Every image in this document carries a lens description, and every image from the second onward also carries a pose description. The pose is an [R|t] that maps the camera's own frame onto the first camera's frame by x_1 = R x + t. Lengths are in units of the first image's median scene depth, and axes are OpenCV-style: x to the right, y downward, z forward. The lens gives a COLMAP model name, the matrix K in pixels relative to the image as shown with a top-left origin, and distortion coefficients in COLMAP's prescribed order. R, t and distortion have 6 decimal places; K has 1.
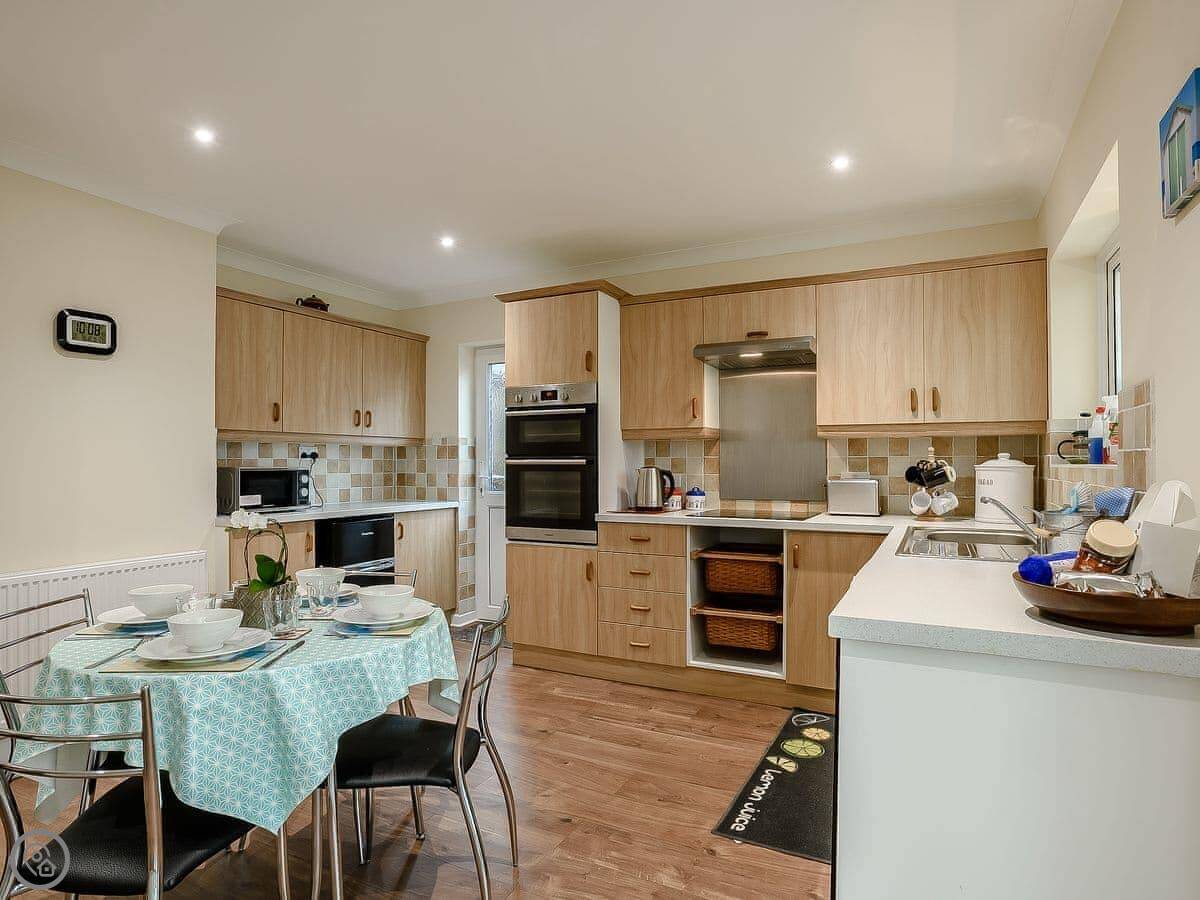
lens RADIAL K [[670.7, 0, 601.0], [0, 670.7, 456.6], [0, 0, 1]] dist [-0.003911, -0.000284]
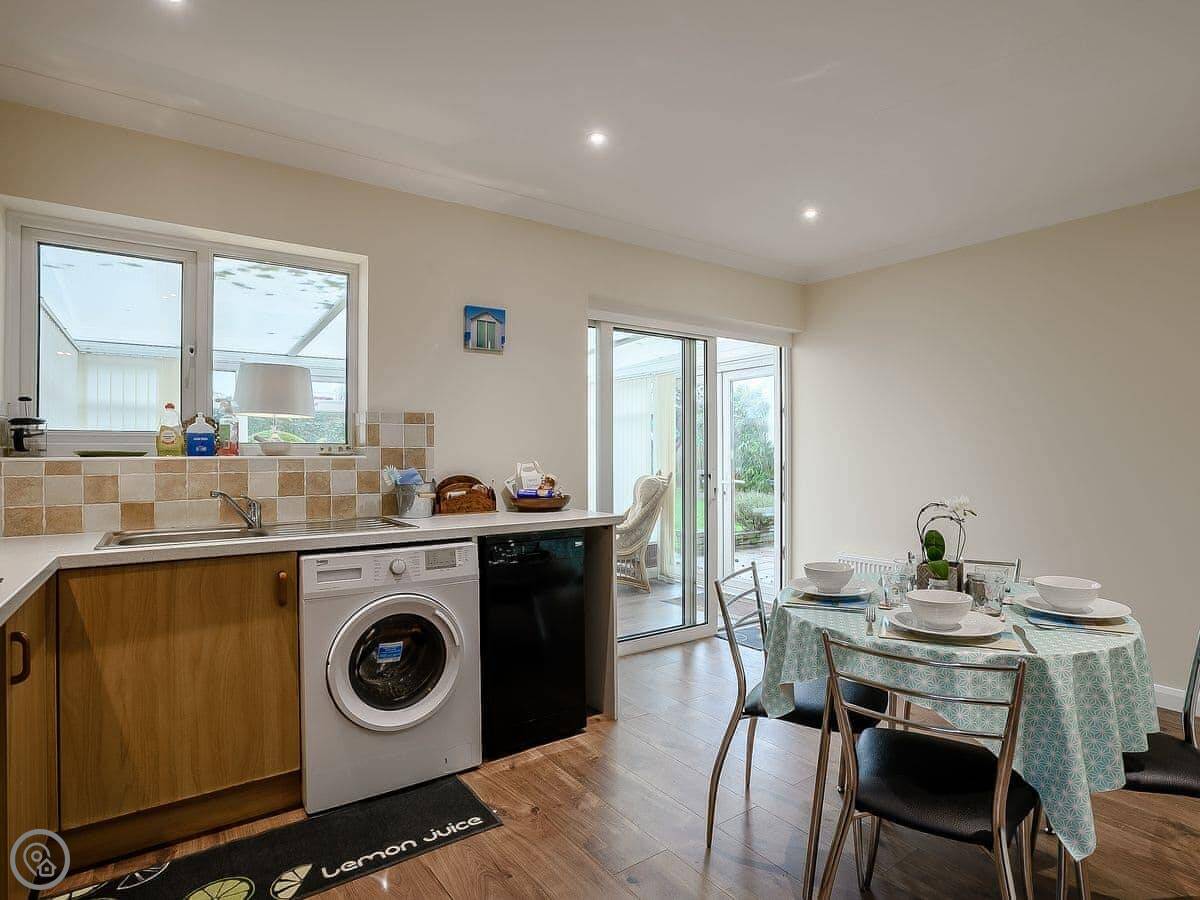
lens RADIAL K [[610.8, 0, 597.4], [0, 610.8, 450.4], [0, 0, 1]] dist [-0.012195, -0.000073]
pose [[-0.888058, 0.007142, 0.459677, -0.242602], [0.002238, 0.999935, -0.011213, 0.011534], [-0.459727, -0.008929, -0.888016, 1.124934]]
